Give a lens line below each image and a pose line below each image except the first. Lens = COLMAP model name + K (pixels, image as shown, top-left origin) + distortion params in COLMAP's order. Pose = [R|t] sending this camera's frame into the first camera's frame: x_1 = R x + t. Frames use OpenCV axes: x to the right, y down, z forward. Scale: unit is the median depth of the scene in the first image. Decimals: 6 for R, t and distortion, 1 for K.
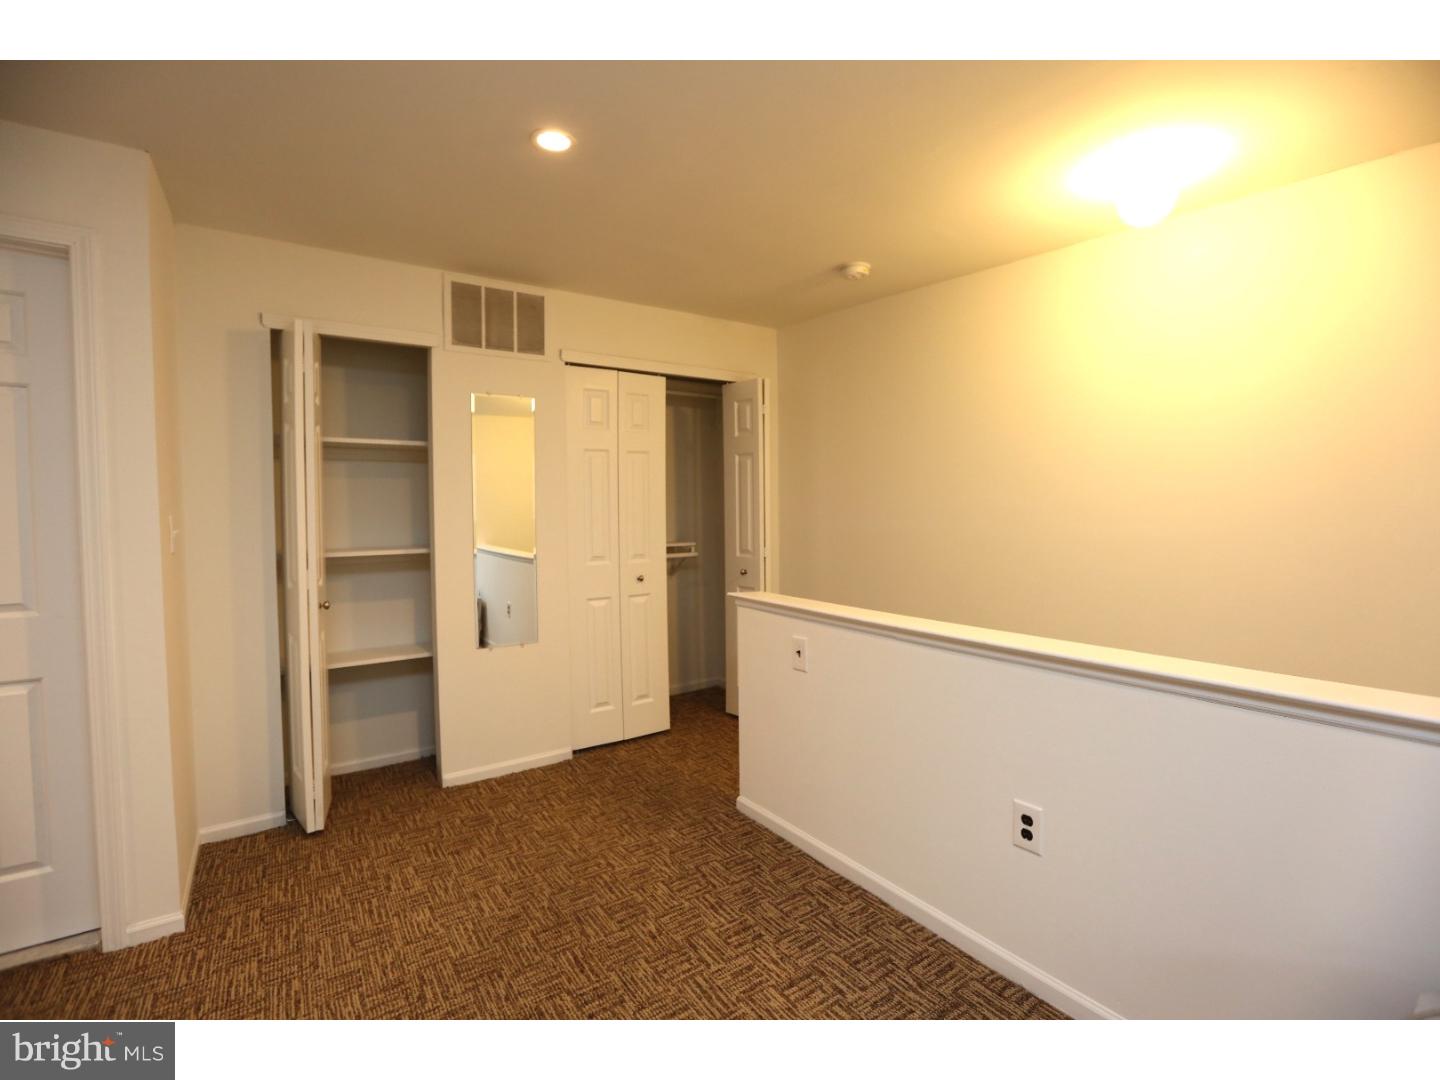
lens RADIAL K [[651.8, 0, 719.1], [0, 651.8, 534.7], [0, 0, 1]] dist [-0.041129, 0.010843]
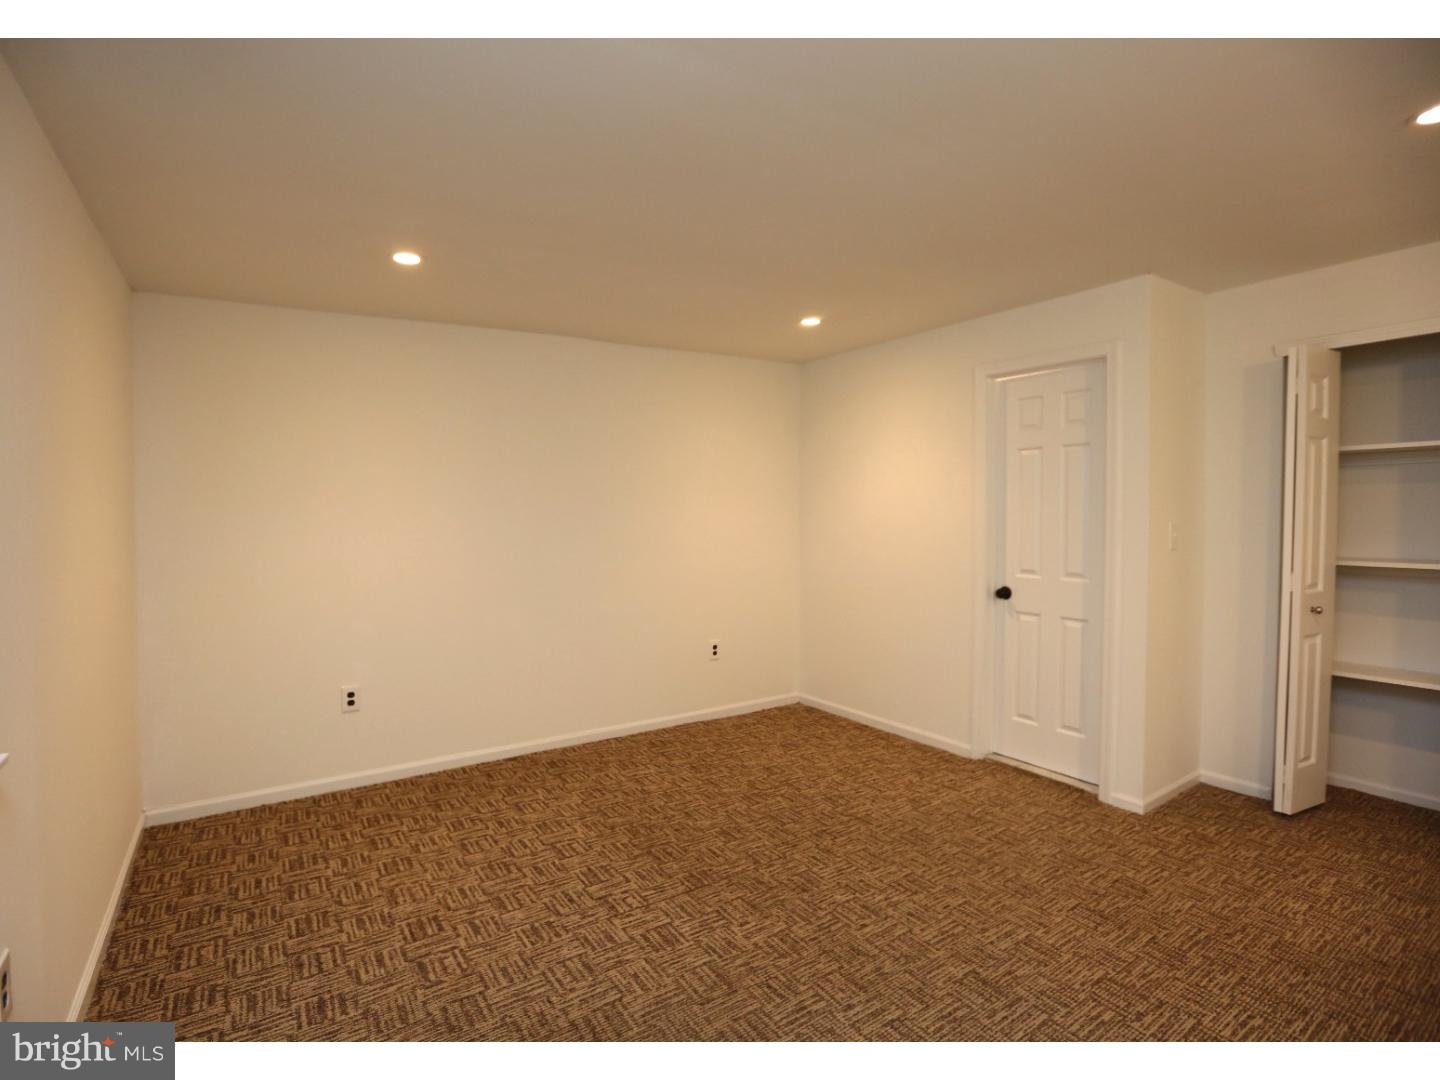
lens RADIAL K [[687.3, 0, 703.1], [0, 687.3, 538.0], [0, 0, 1]] dist [-0.059899, 0.021875]
pose [[-0.014152, 0.041945, -0.999020, 0.447972], [-0.035258, 0.998477, 0.042422, -0.016952], [0.999278, 0.035824, -0.012652, 0.005471]]
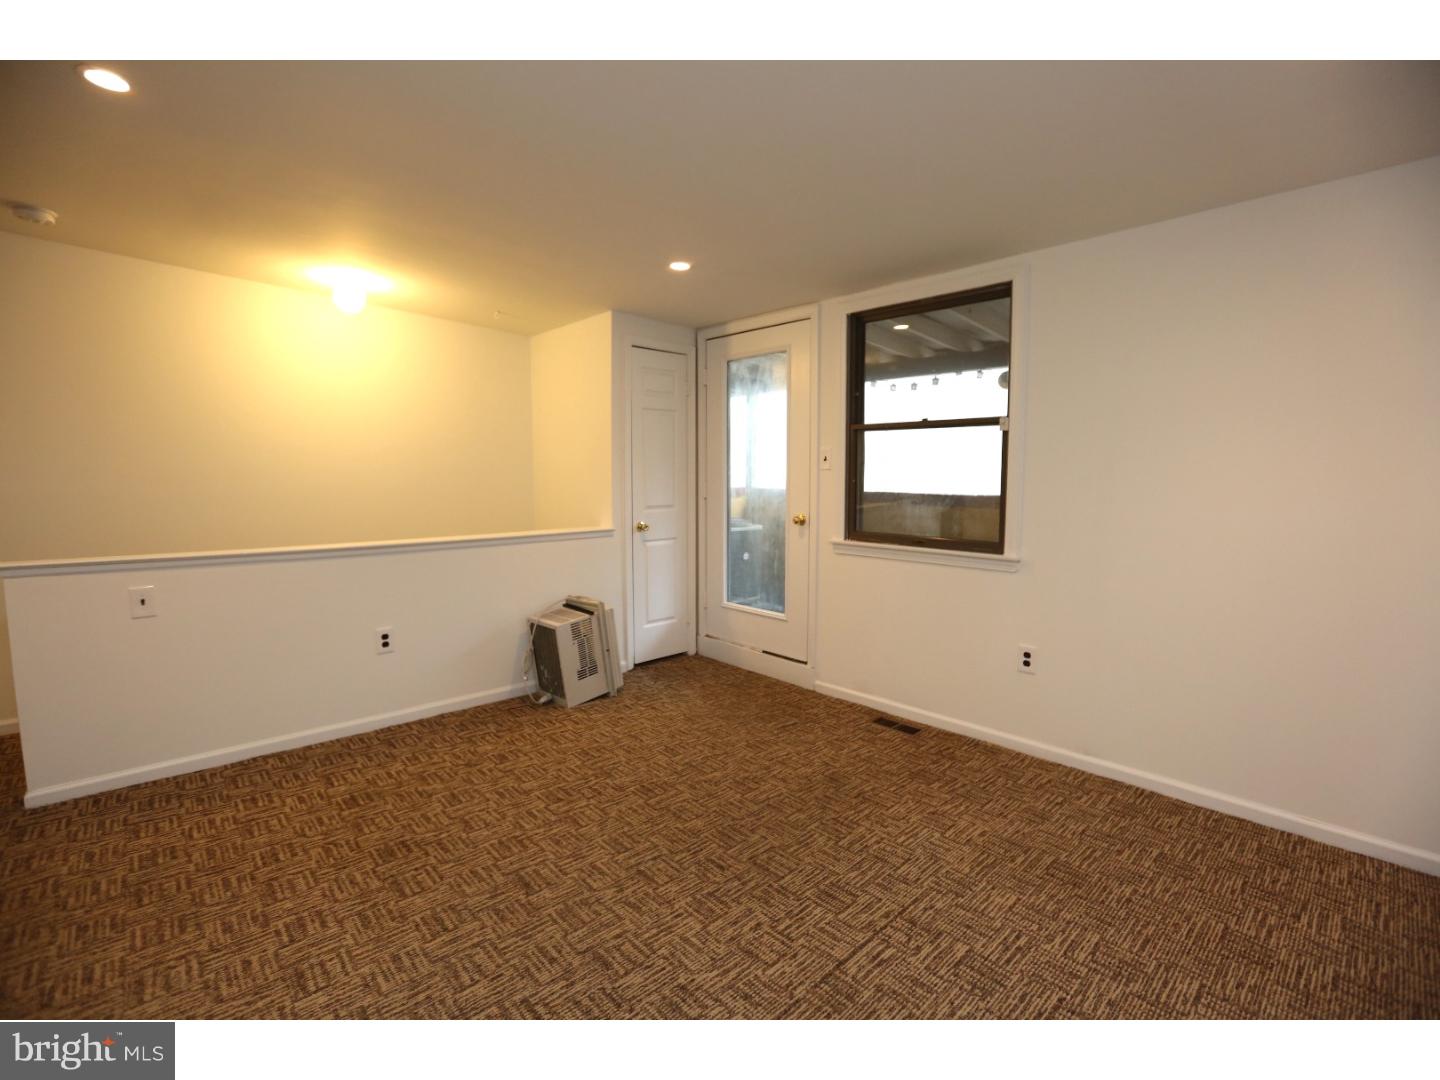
lens RADIAL K [[648.8, 0, 724.7], [0, 648.8, 533.4], [0, 0, 1]] dist [-0.054786, 0.019649]
pose [[-0.139261, -0.083486, 0.986730, -0.894142], [0.032681, 0.995510, 0.088841, 0.006858], [-0.989716, 0.044620, -0.135907, 0.158188]]
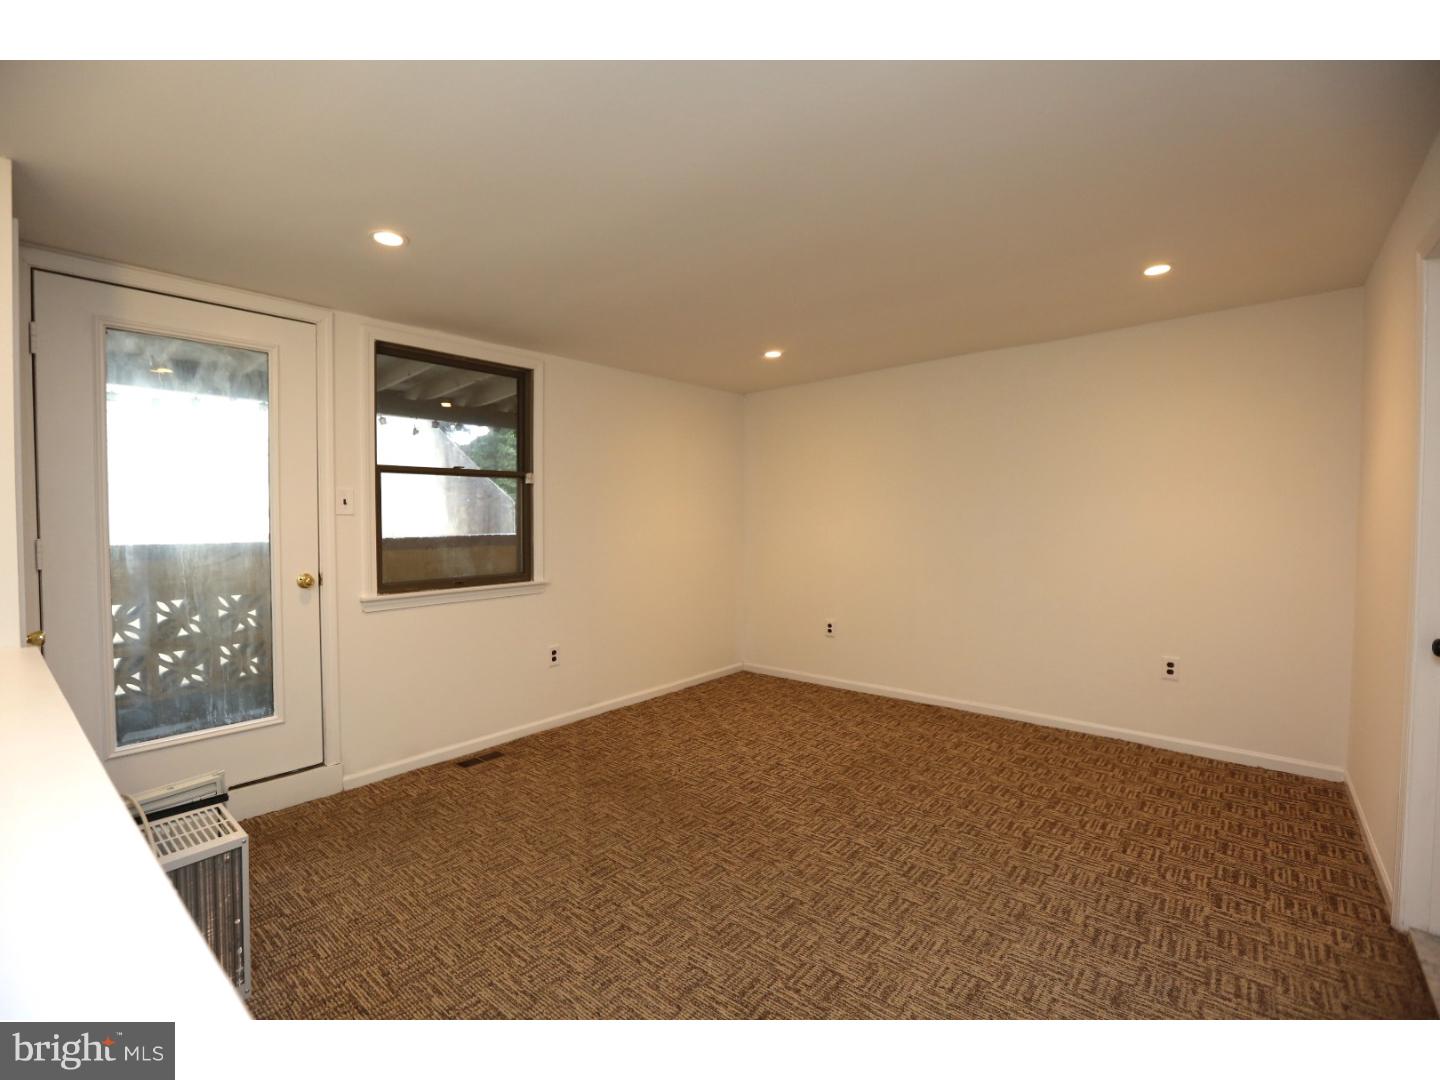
lens RADIAL K [[663.5, 0, 705.8], [0, 663.5, 536.1], [0, 0, 1]] dist [-0.069054, 0.031266]
pose [[-0.968219, 0.018578, -0.249413, 0.070483], [0.000825, 0.997469, 0.071098, -0.039770], [0.250103, 0.068632, -0.965784, 0.974668]]
